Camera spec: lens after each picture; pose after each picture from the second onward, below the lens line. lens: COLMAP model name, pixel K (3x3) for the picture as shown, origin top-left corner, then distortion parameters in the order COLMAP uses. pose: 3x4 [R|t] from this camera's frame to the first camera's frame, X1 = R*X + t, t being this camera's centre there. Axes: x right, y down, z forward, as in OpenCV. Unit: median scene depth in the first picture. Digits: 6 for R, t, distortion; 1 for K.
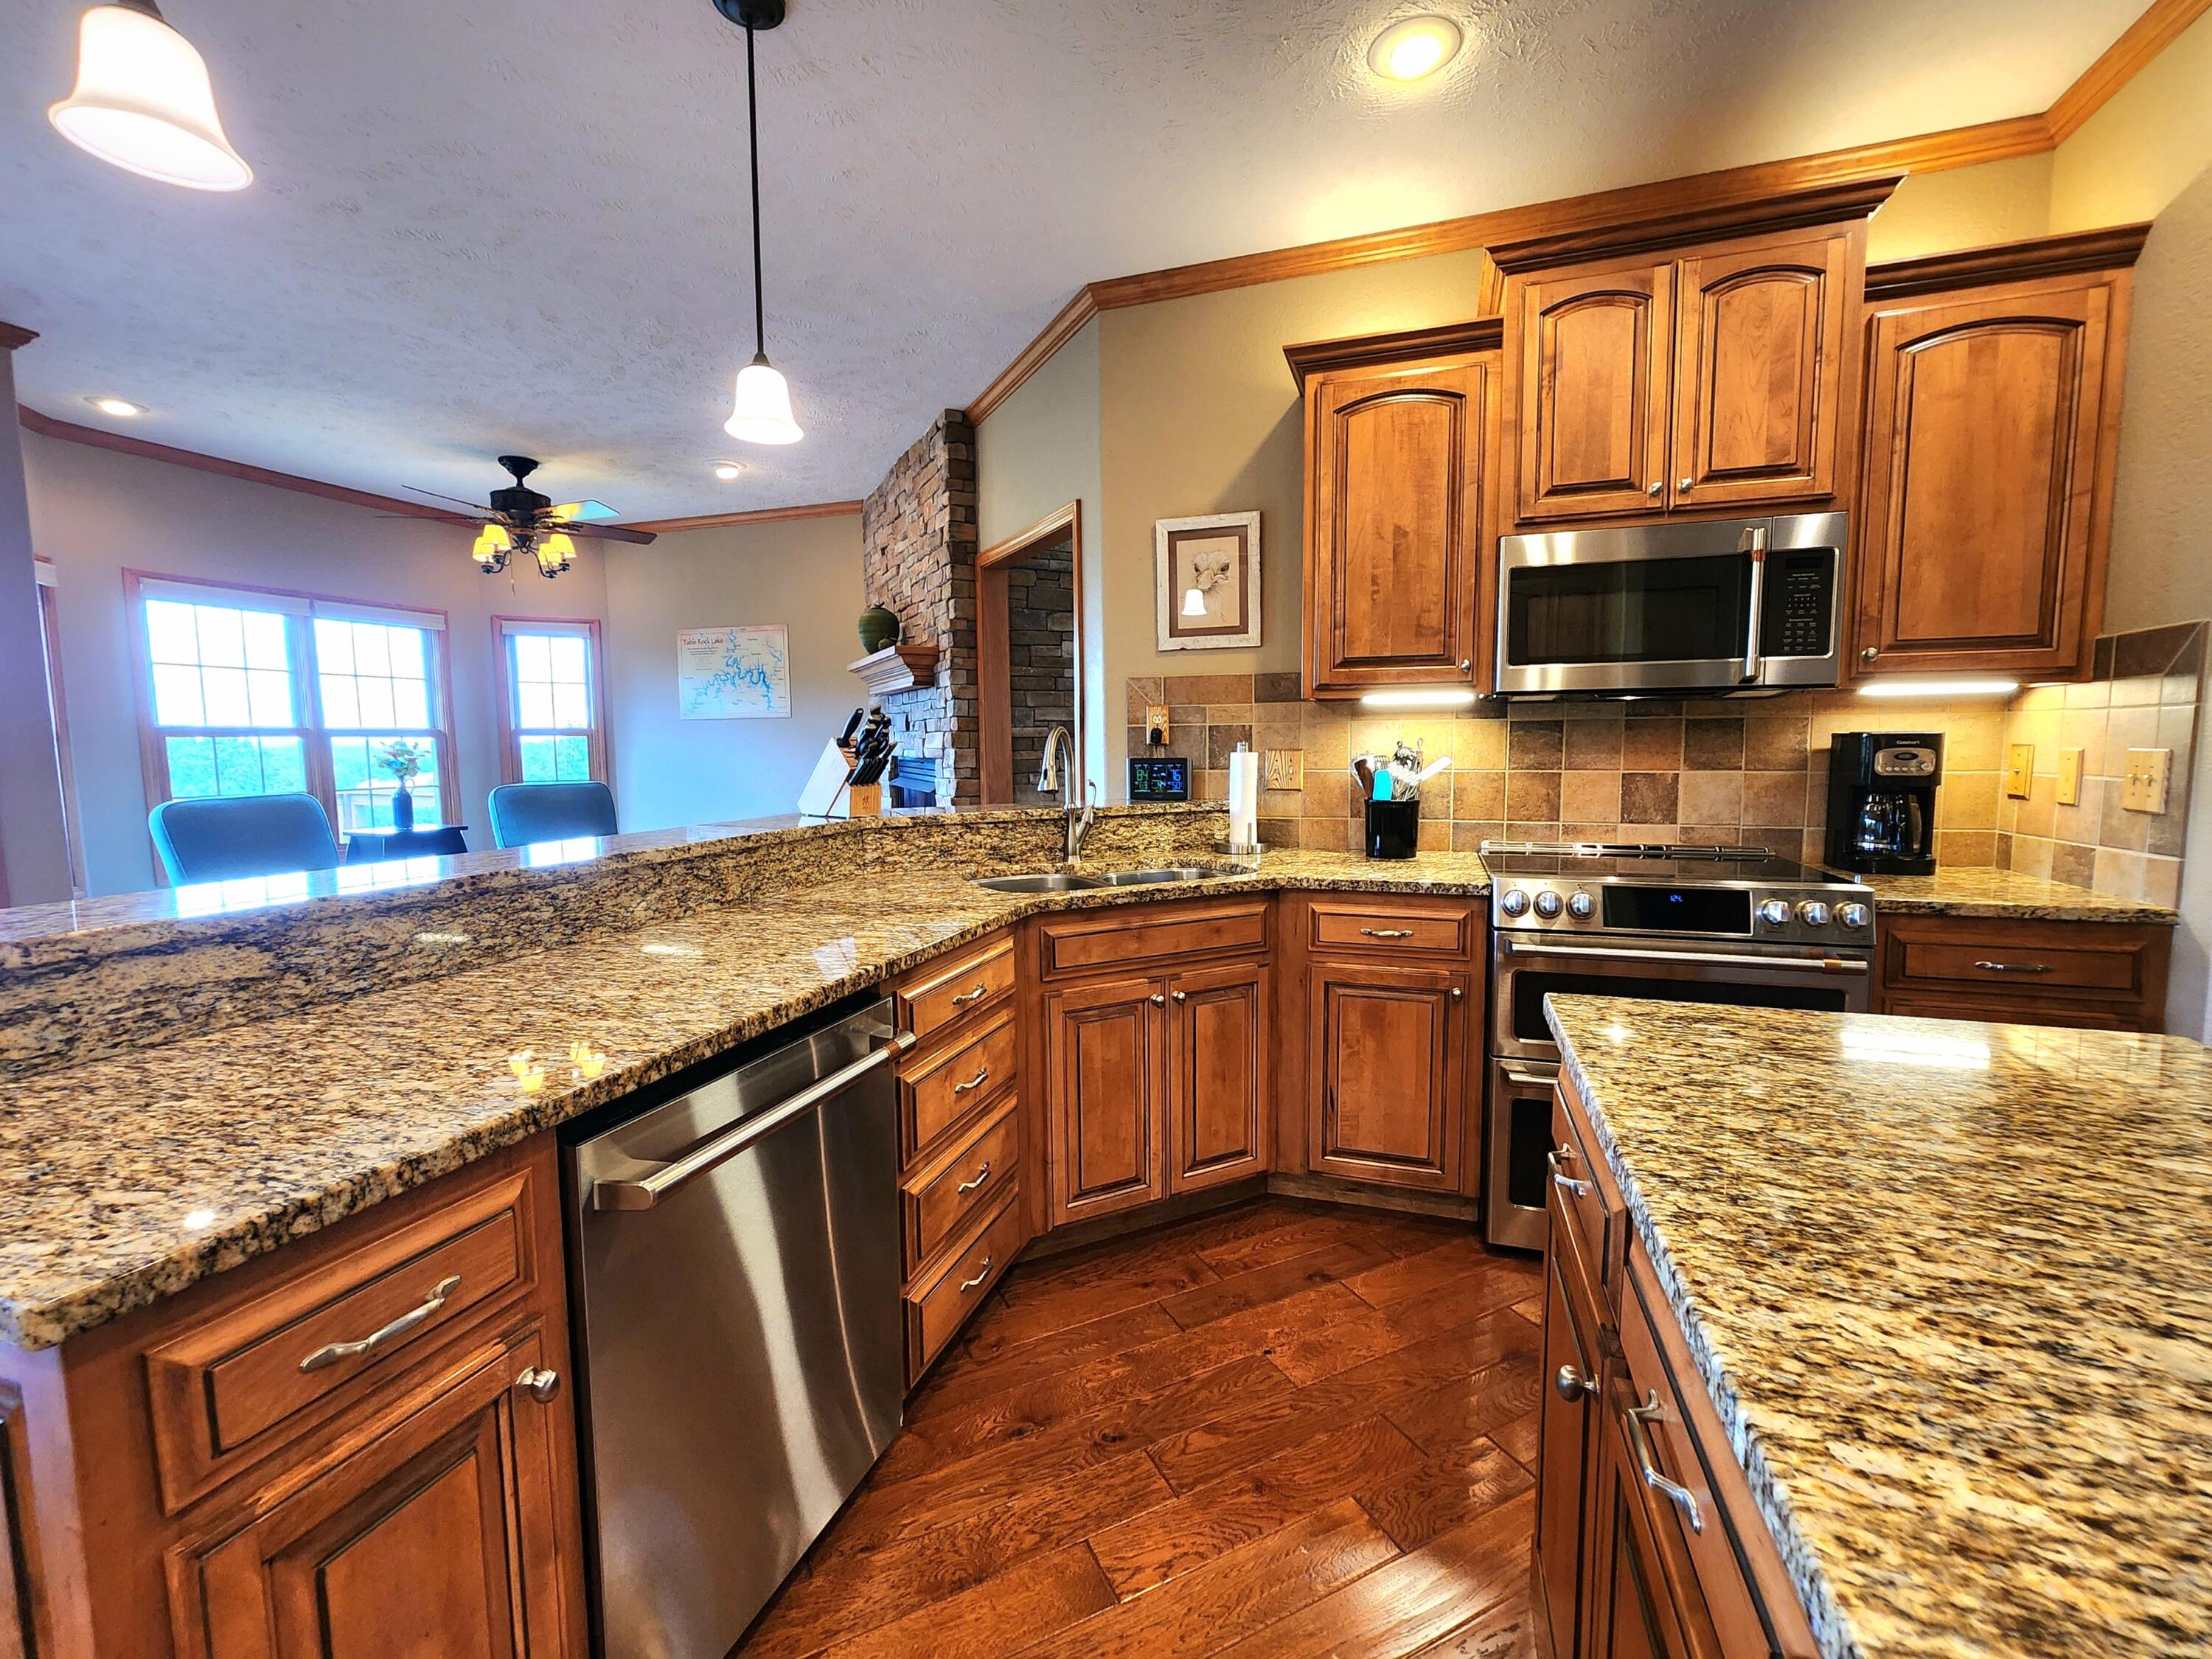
lens RADIAL K [[908.8, 0, 1119.9], [0, 908.8, 824.9], [0, 0, 1]] dist [-0.003909, 0.001349]
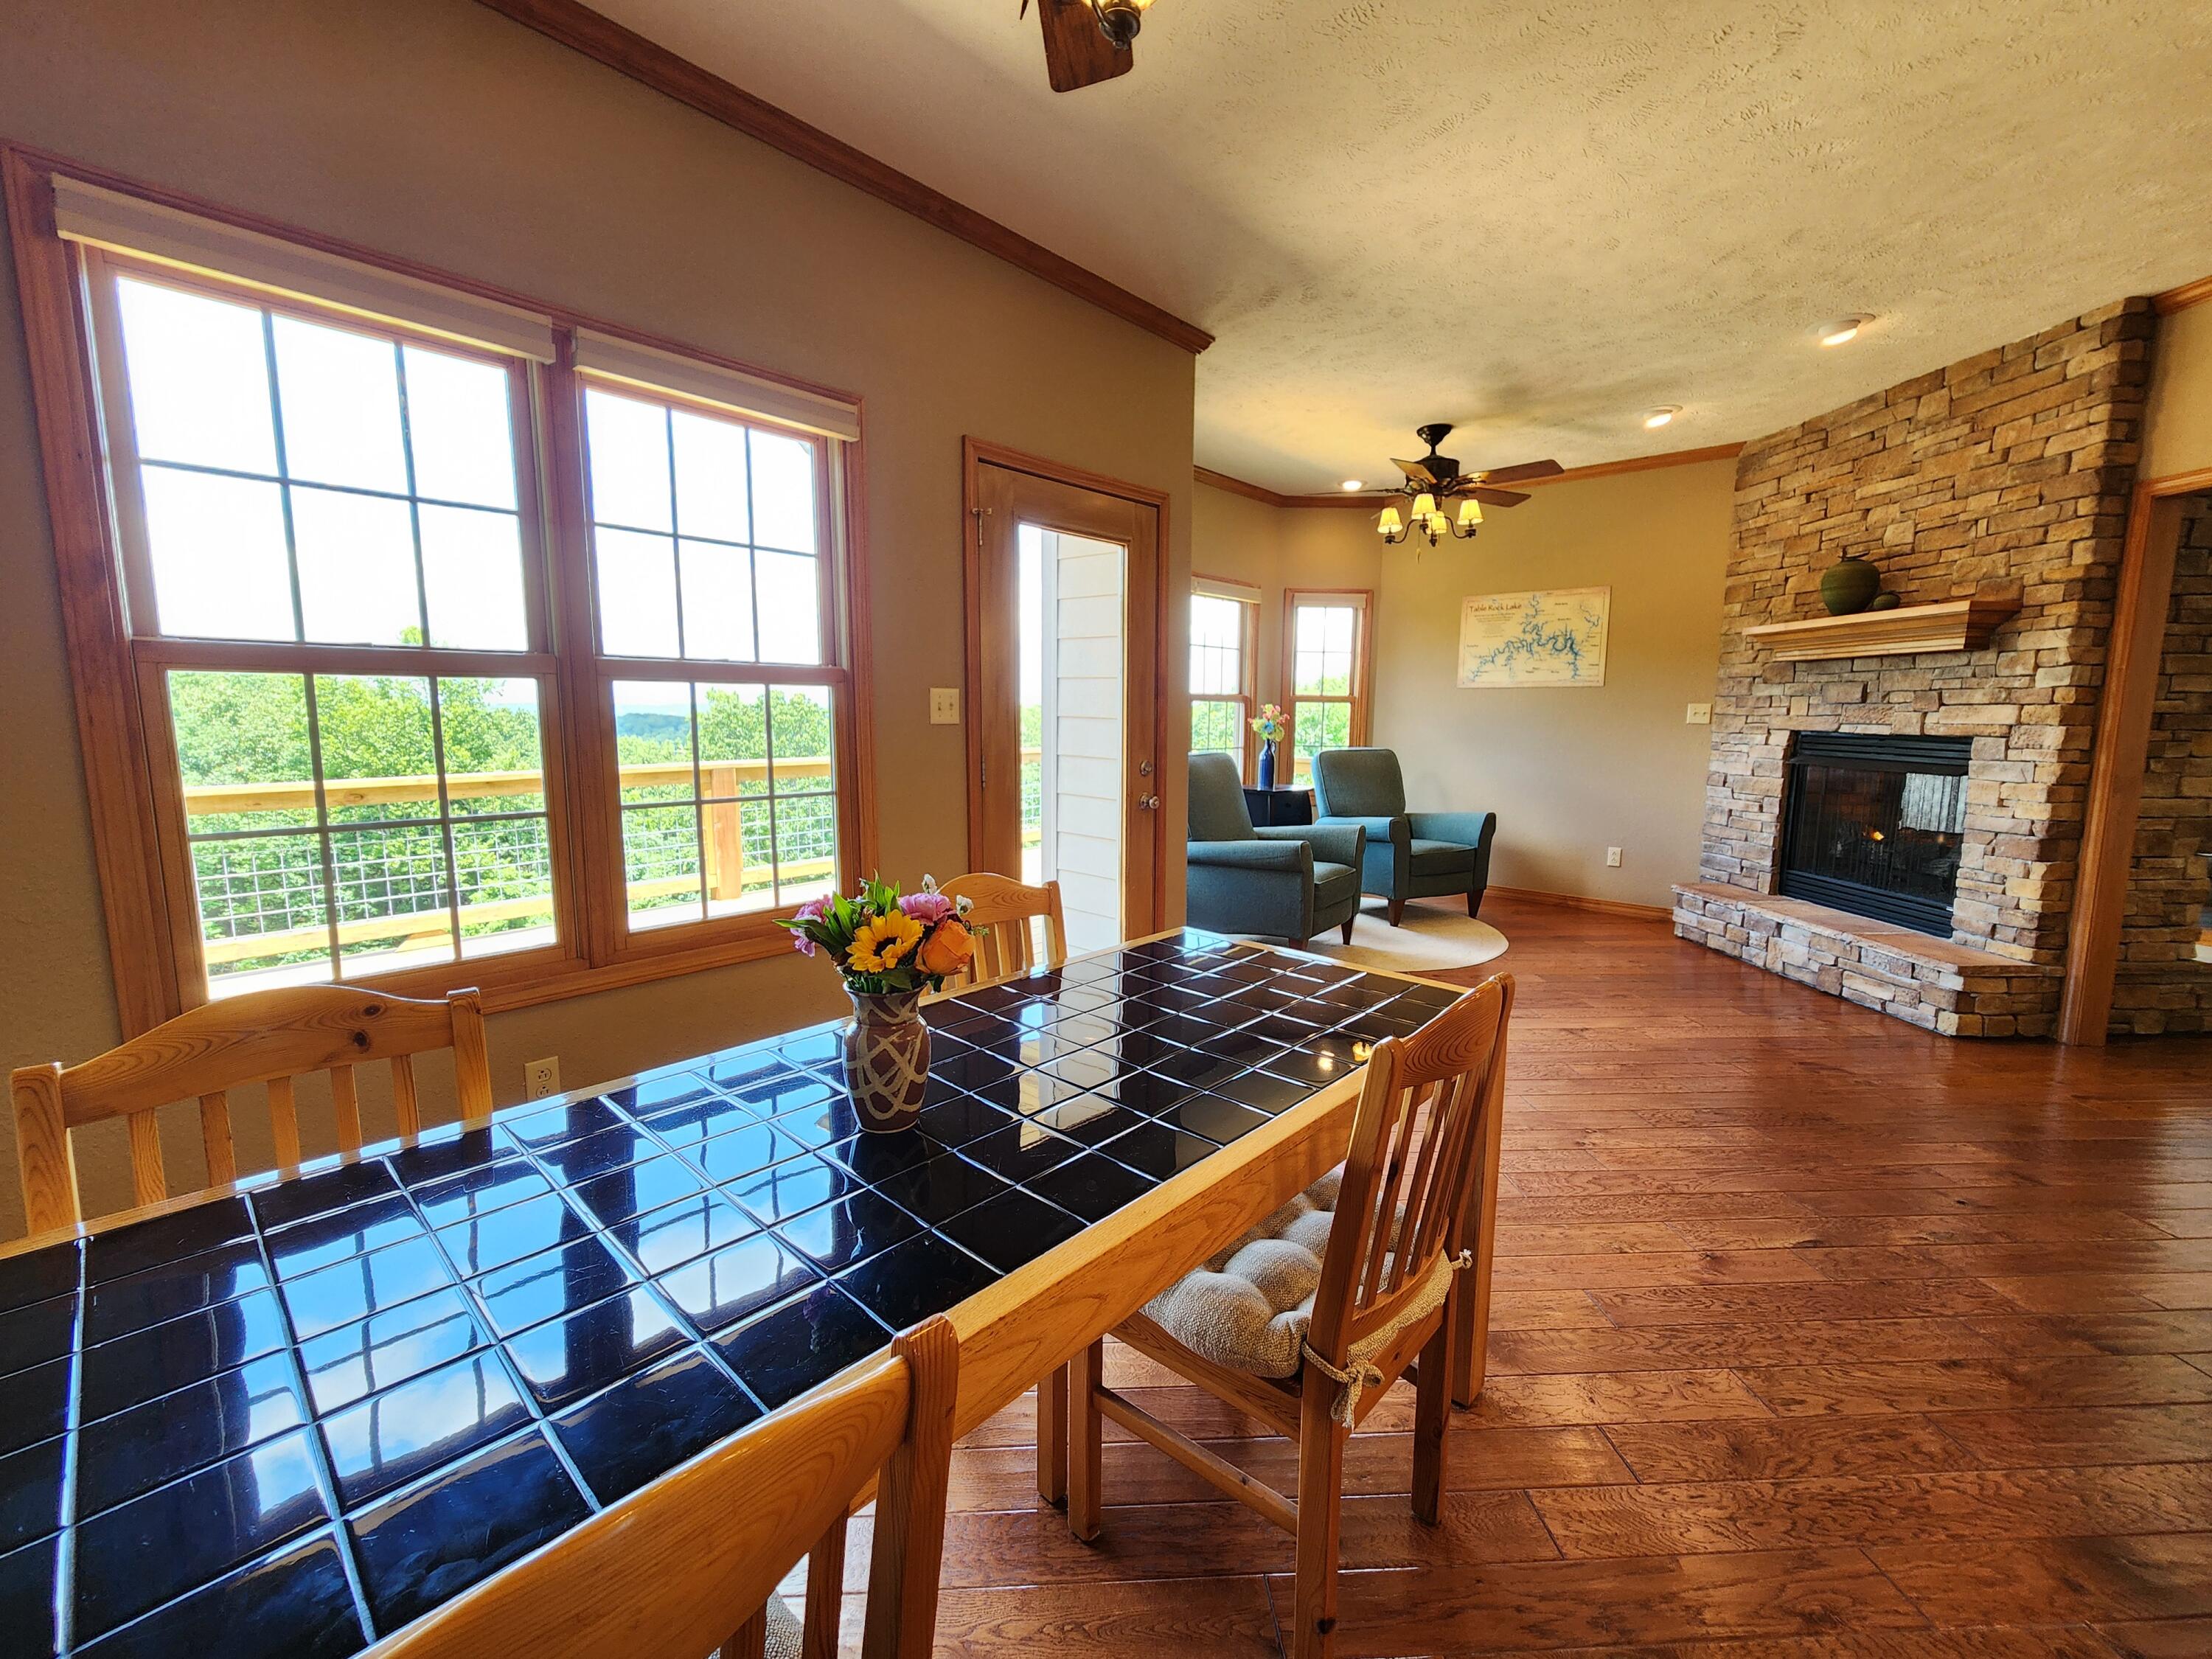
lens RADIAL K [[908.8, 0, 1105.7], [0, 908.8, 829.6], [0, 0, 1]] dist [-0.003909, 0.001349]
pose [[0.913440, 0.069181, -0.401051, -0.642615], [-0.054862, 0.997383, 0.047093, 0.018304], [0.403259, -0.021014, 0.914845, -0.094464]]
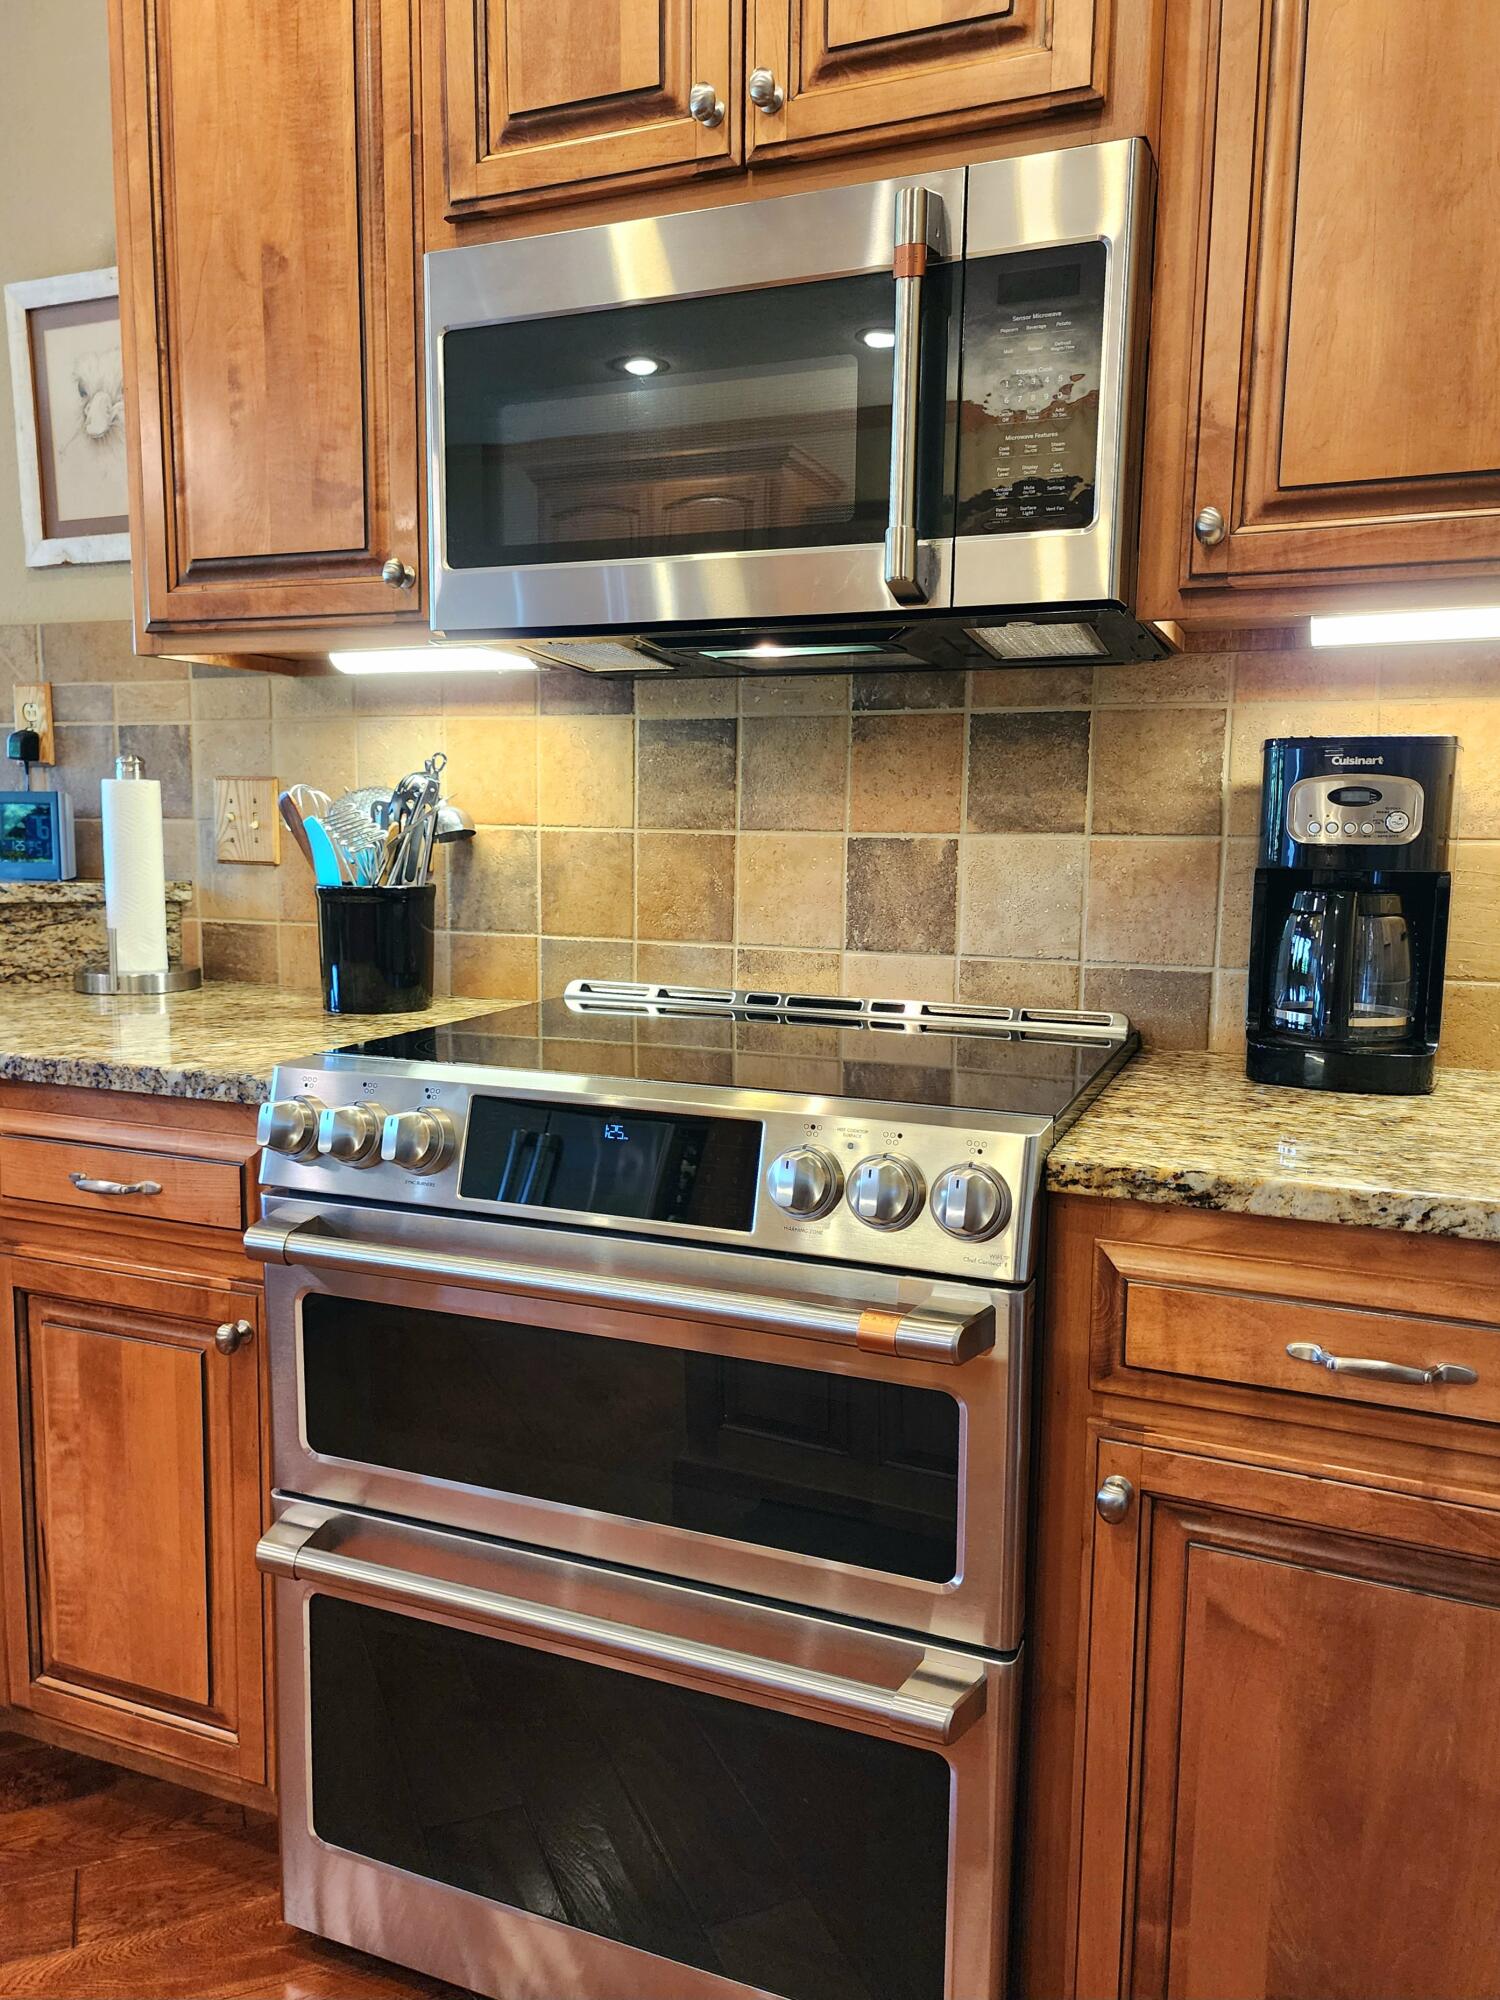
lens RADIAL K [[1418.6, 0, 743.5], [0, 1418.6, 1001.6], [0, 0, 1]] dist [0.035632, -0.025482]
pose [[0.997430, 0.031148, -0.064522, 0.563374], [-0.028926, 0.998965, 0.035104, 0.000361], [0.065548, -0.033147, 0.997299, 0.308926]]
